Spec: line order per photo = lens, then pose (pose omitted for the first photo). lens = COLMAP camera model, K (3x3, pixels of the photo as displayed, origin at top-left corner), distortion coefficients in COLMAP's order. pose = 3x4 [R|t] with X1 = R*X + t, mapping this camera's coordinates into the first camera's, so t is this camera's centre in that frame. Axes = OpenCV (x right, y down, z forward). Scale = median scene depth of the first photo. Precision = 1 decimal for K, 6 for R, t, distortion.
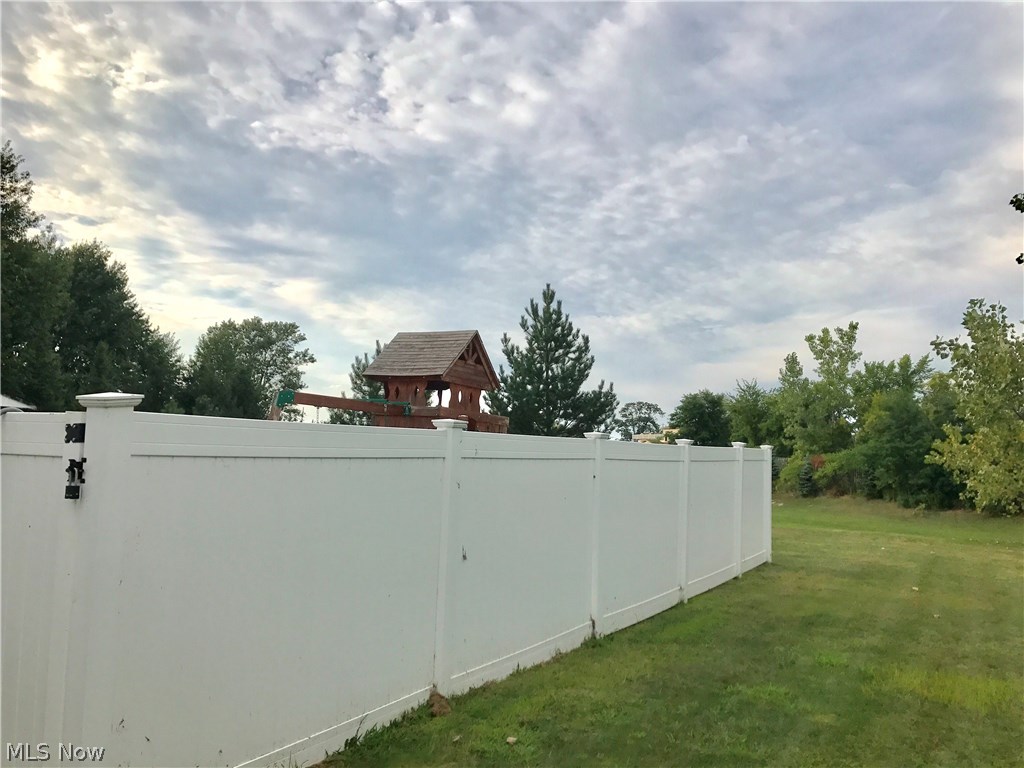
lens RADIAL K [[842.9, 0, 521.9], [0, 842.9, 378.2], [0, 0, 1]] dist [0.036078, -0.041365]
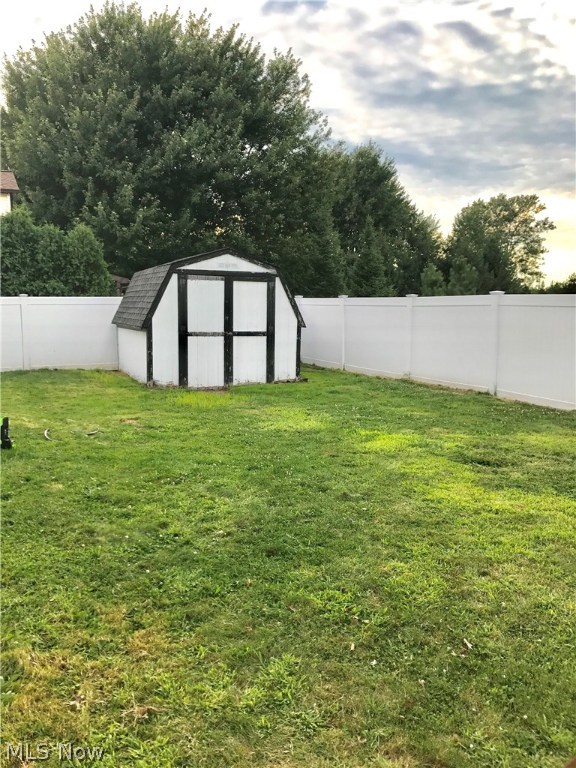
lens RADIAL K [[632.2, 0, 294.3], [0, 632.2, 382.0], [0, 0, 1]] dist [0.036078, -0.041365]
pose [[0.816124, 0.029705, -0.577113, -0.041331], [0.085584, 0.981452, 0.171545, 0.008625], [0.571505, -0.189394, 0.798444, 0.109262]]
